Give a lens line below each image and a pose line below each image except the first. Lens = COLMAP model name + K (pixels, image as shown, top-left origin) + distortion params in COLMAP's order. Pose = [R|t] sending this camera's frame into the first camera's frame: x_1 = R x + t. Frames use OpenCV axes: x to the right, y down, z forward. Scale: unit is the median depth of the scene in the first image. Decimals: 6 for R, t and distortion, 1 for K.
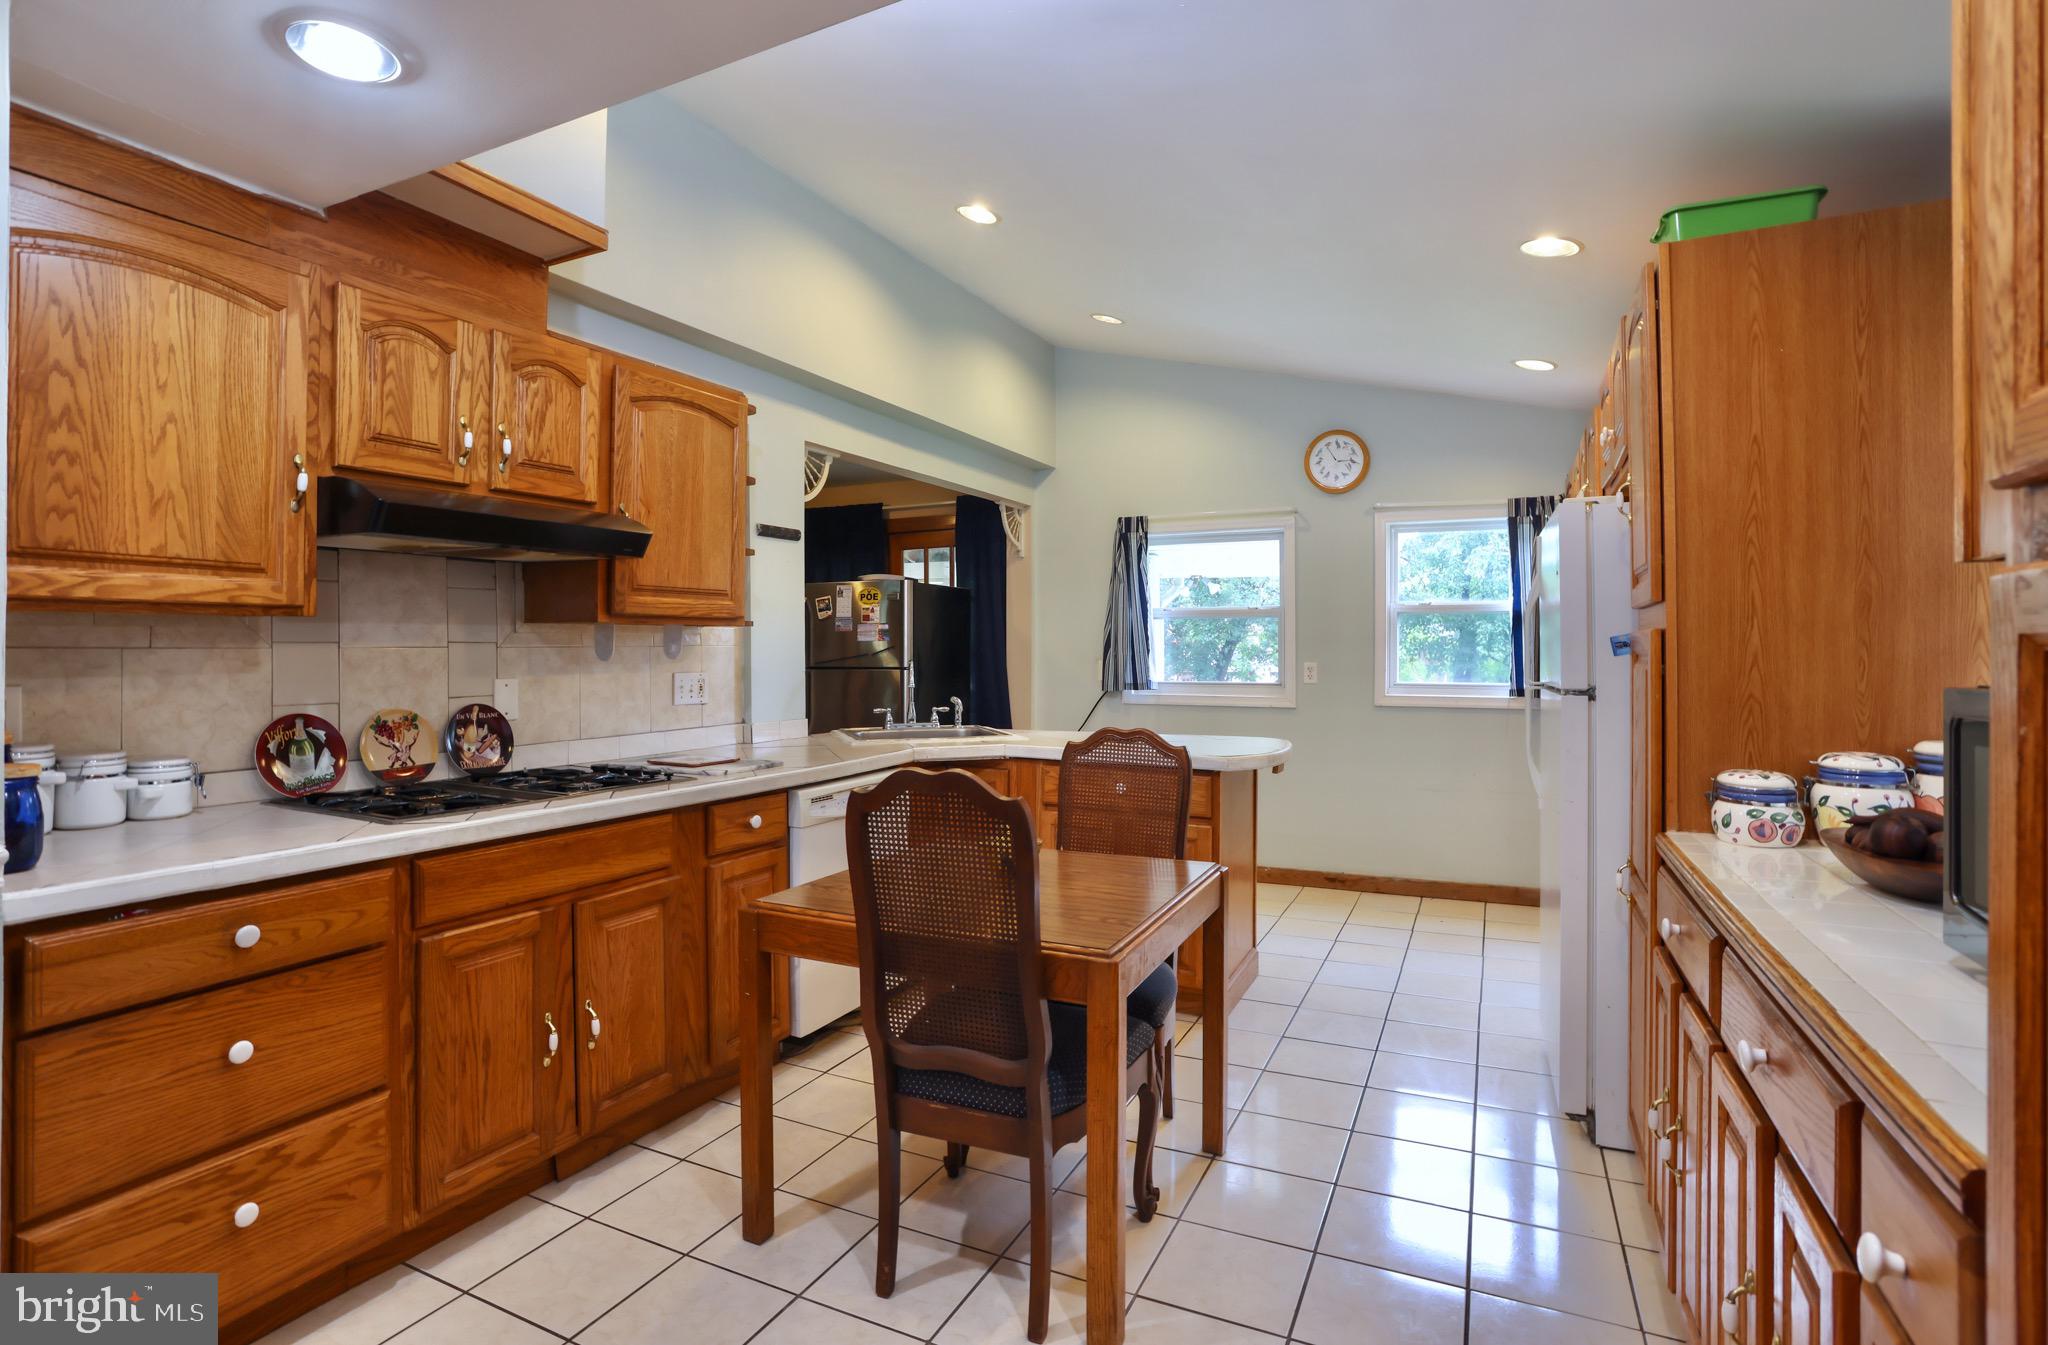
lens RADIAL K [[1002.9, 0, 1006.2], [0, 1002.9, 649.7], [0, 0, 1]] dist [-0.086458, 0.045468]
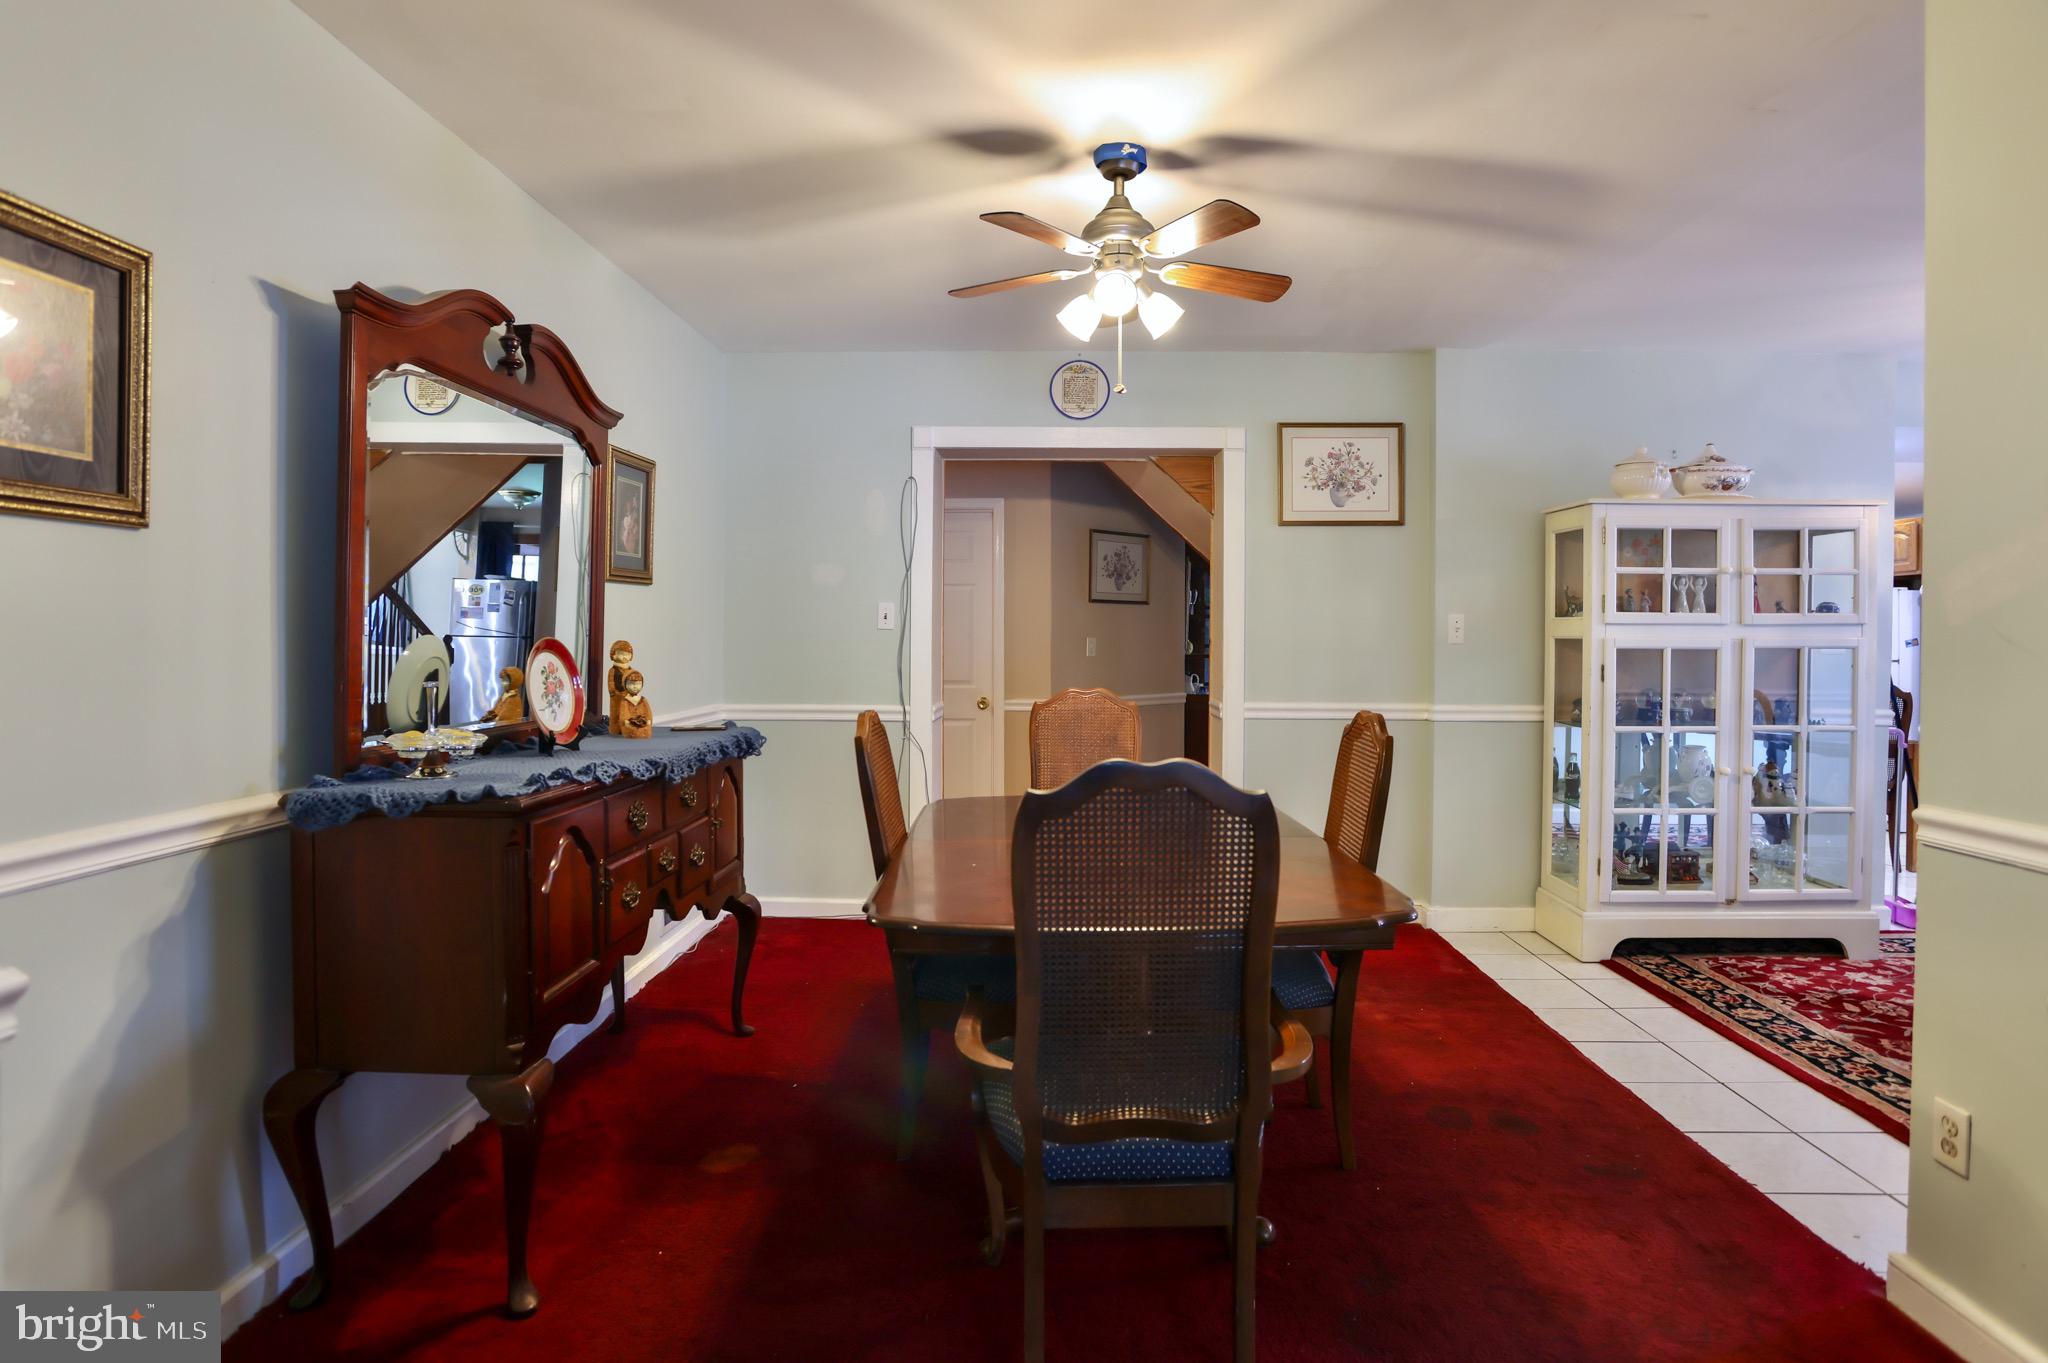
lens RADIAL K [[1041.8, 0, 1062.1], [0, 1041.8, 635.7], [0, 0, 1]] dist [-0.060163, 0.035016]
pose [[0.907759, 0.008054, 0.419414, -2.561794], [-0.007438, 0.999968, -0.003104, 0.000537], [-0.419425, -0.000302, 0.907790, -0.539748]]
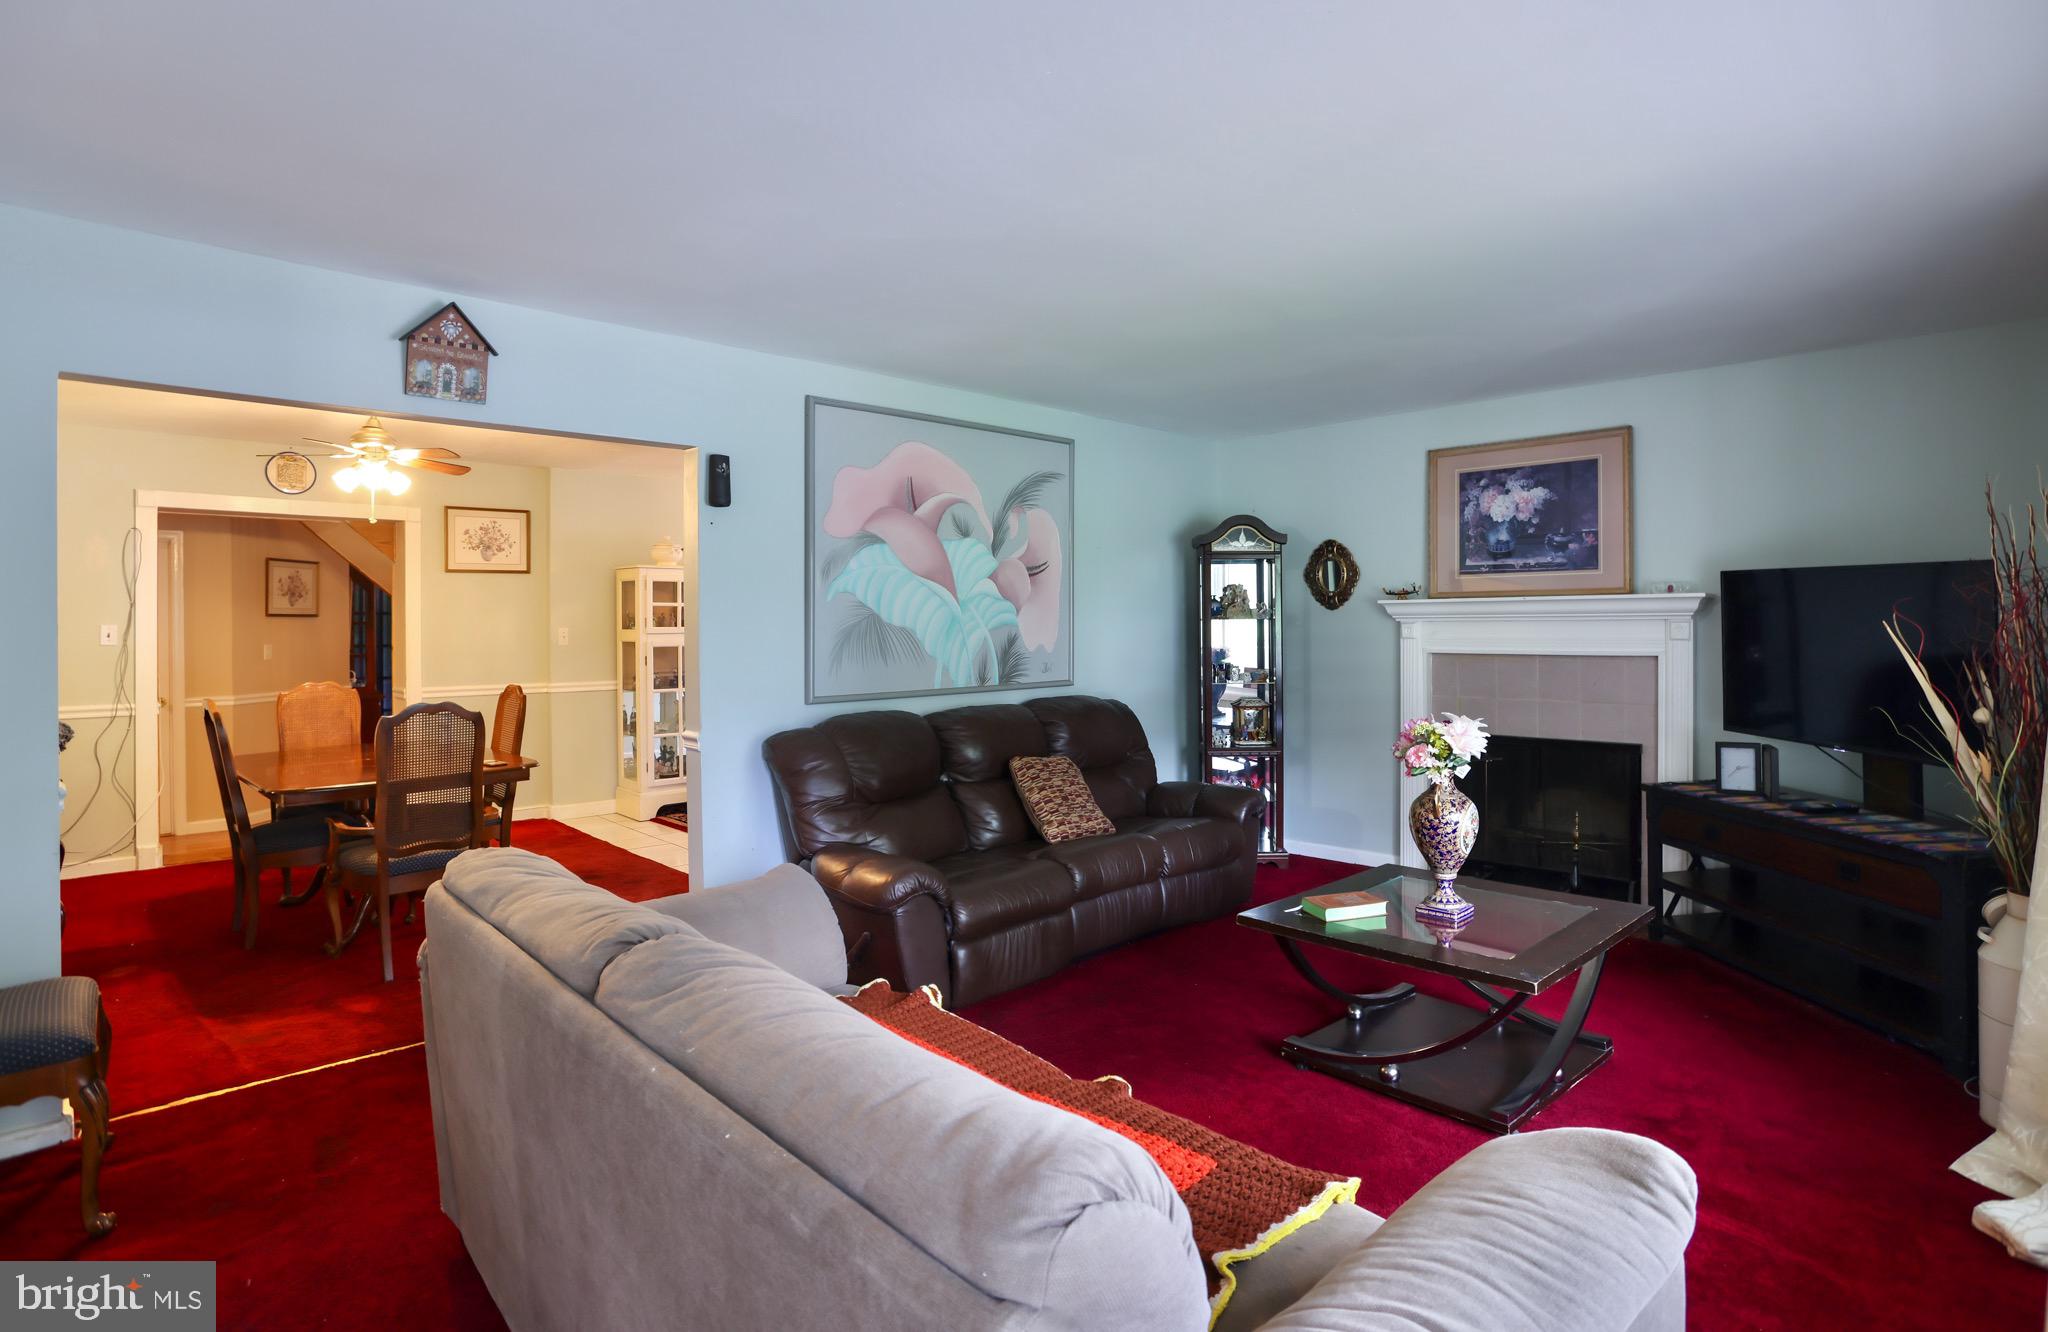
lens RADIAL K [[1001.8, 0, 1023.0], [0, 1001.8, 641.8], [0, 0, 1]] dist [-0.084871, 0.041346]
pose [[0.350099, -0.016852, 0.936561, -3.330698], [0.007025, 0.999857, 0.015364, -0.039958], [-0.936686, 0.001200, 0.350168, -1.373743]]
